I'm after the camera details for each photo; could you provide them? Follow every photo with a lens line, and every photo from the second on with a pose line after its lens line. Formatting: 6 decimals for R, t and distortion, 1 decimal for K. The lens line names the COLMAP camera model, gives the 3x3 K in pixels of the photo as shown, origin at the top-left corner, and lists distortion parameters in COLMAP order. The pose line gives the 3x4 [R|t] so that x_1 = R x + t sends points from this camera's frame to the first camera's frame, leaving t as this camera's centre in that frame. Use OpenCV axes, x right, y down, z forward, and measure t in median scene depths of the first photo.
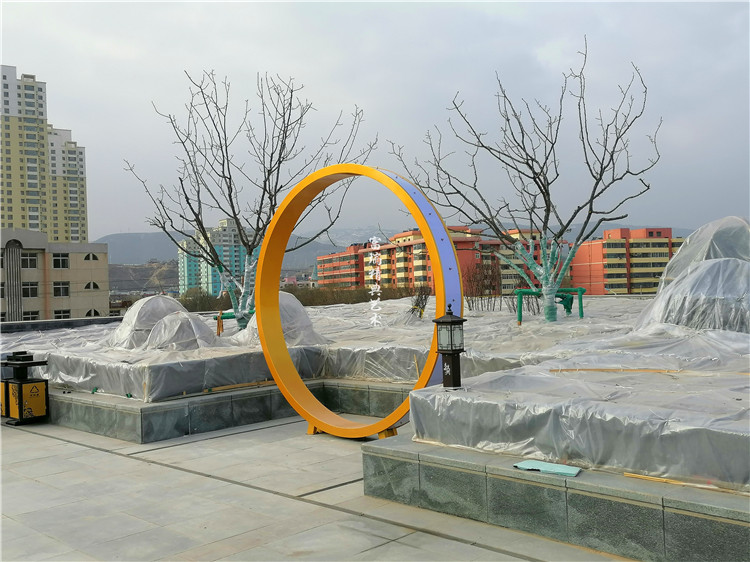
lens RADIAL K [[756.8, 0, 370.3], [0, 756.8, 282.0], [0, 0, 1]] dist [0.045360, 0.000000]
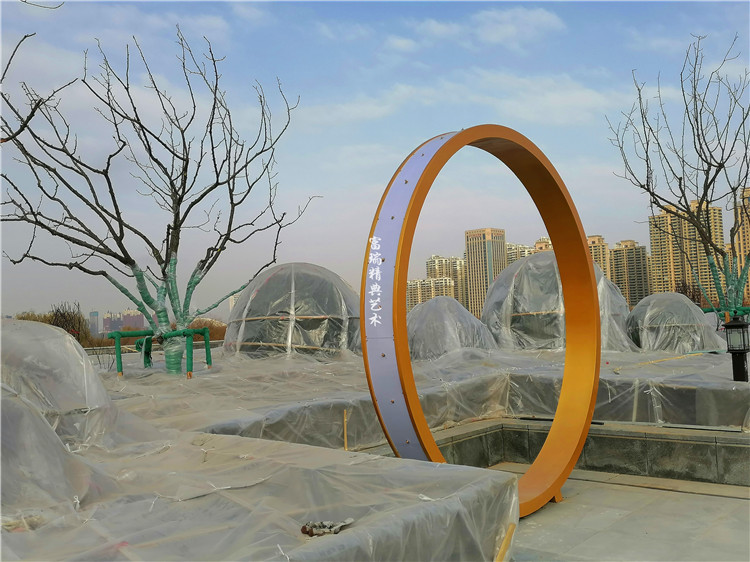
lens RADIAL K [[756.8, 0, 376.8], [0, 756.8, 281.6], [0, 0, 1]] dist [0.045360, 0.000000]
pose [[-0.093253, 0.089075, 0.991650, -0.610220], [0.038057, 0.995581, -0.085849, 0.038637], [-0.994915, 0.029733, -0.096231, 0.994486]]
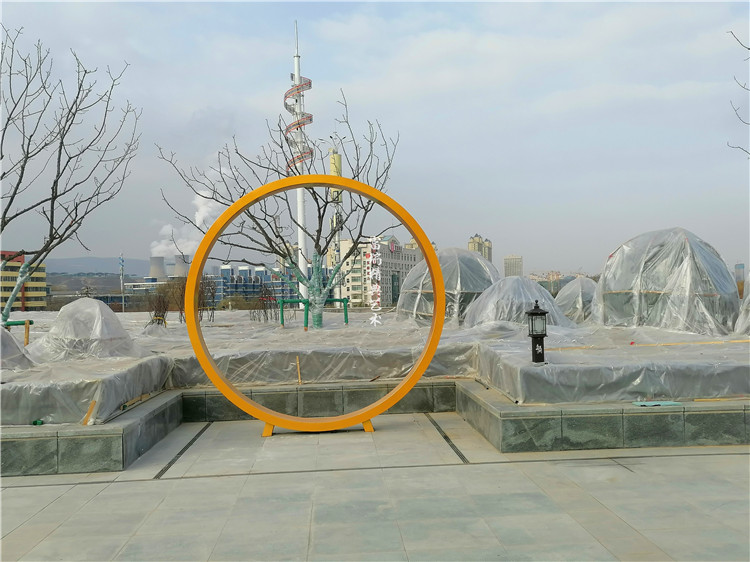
lens RADIAL K [[756.8, 0, 375.4], [0, 756.8, 279.5], [0, 0, 1]] dist [0.045360, 0.000000]
pose [[0.664643, 0.034103, 0.746382, -0.646759], [-0.005901, 0.999166, -0.040398, 0.028829], [-0.747138, 0.022445, 0.664290, 0.193560]]
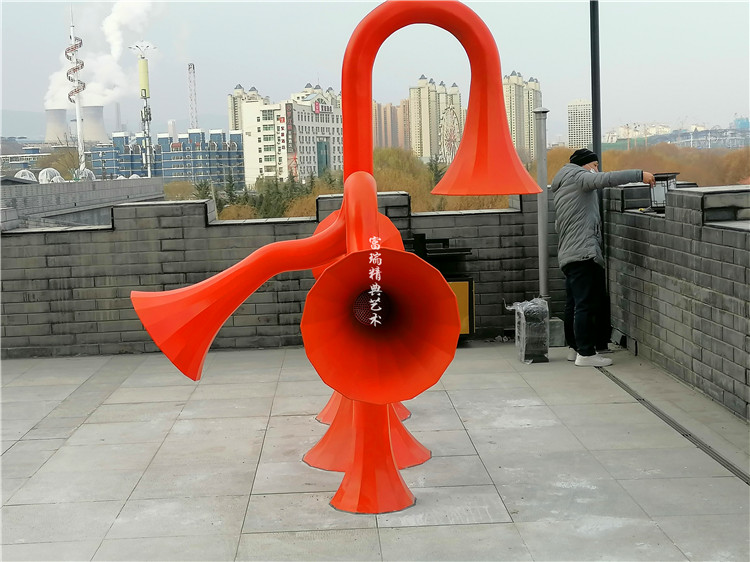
lens RADIAL K [[1162.2, 0, 373.1], [0, 1162.2, 282.5], [0, 0, 1]] dist [0.024940, 0.000000]
pose [[0.679273, -0.066483, 0.730868, -4.202864], [0.008051, 0.996503, 0.083164, 0.067010], [-0.733842, -0.050606, 0.677433, -6.707660]]
